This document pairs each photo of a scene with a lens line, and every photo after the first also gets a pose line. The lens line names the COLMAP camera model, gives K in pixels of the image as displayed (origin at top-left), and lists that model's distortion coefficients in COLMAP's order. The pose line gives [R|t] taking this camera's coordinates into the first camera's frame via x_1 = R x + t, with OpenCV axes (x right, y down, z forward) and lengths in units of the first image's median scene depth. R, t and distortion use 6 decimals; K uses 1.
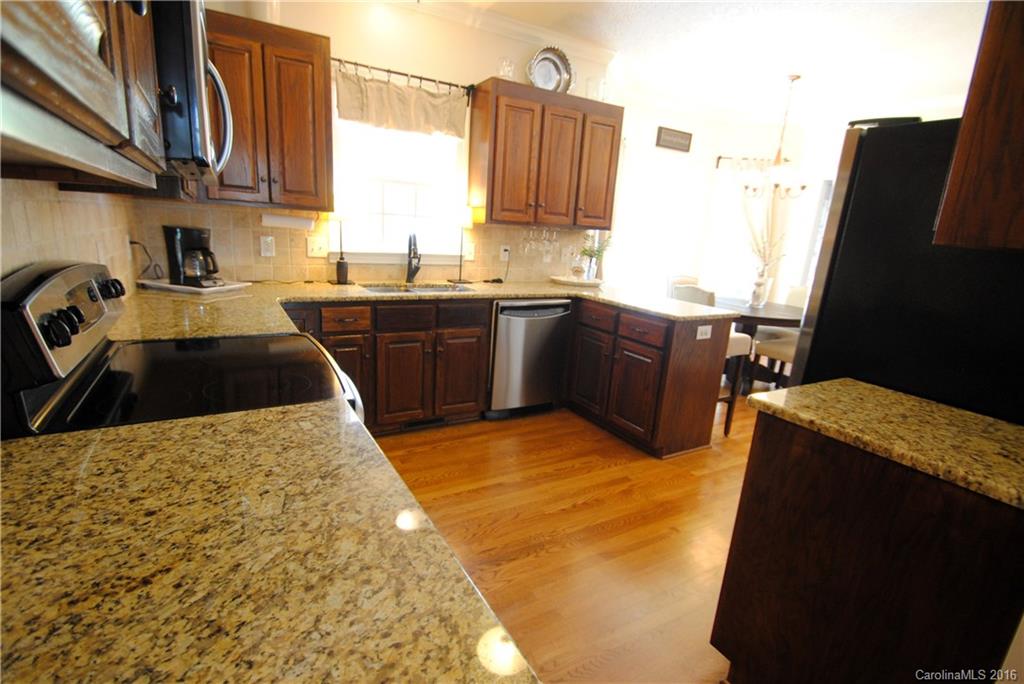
lens RADIAL K [[485.8, 0, 499.5], [0, 485.8, 349.9], [0, 0, 1]] dist [0.015012, -0.021165]
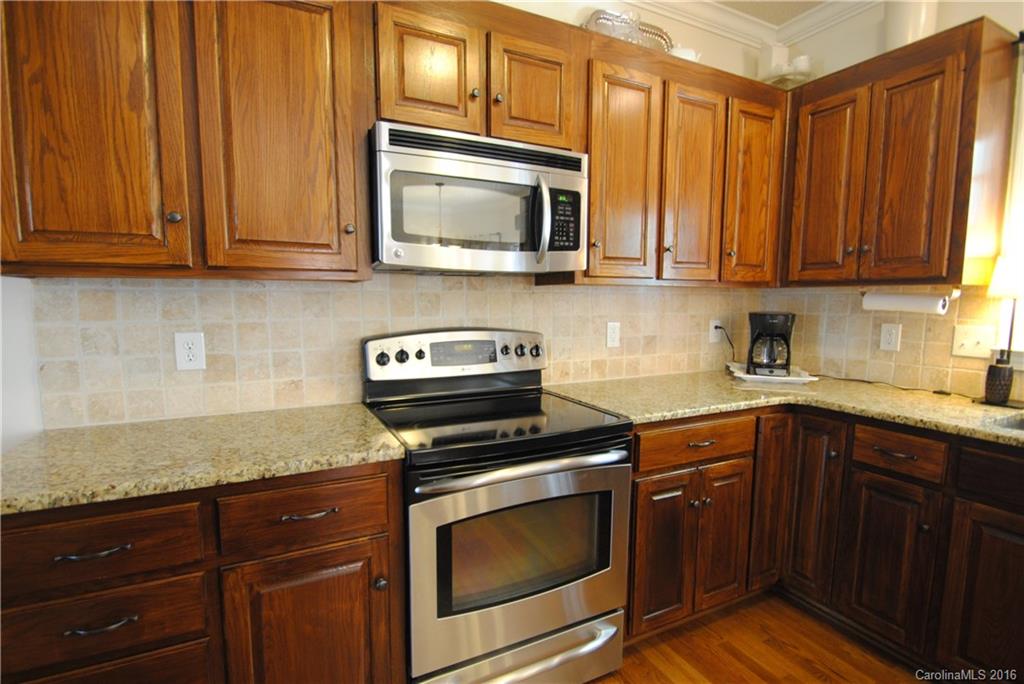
lens RADIAL K [[485.8, 0, 499.5], [0, 485.8, 349.9], [0, 0, 1]] dist [0.015012, -0.021165]
pose [[-0.070847, 0.045316, -0.996457, 0.288190], [-0.250736, 0.966083, 0.061761, -0.088882], [0.965459, 0.254224, -0.057082, 0.464554]]
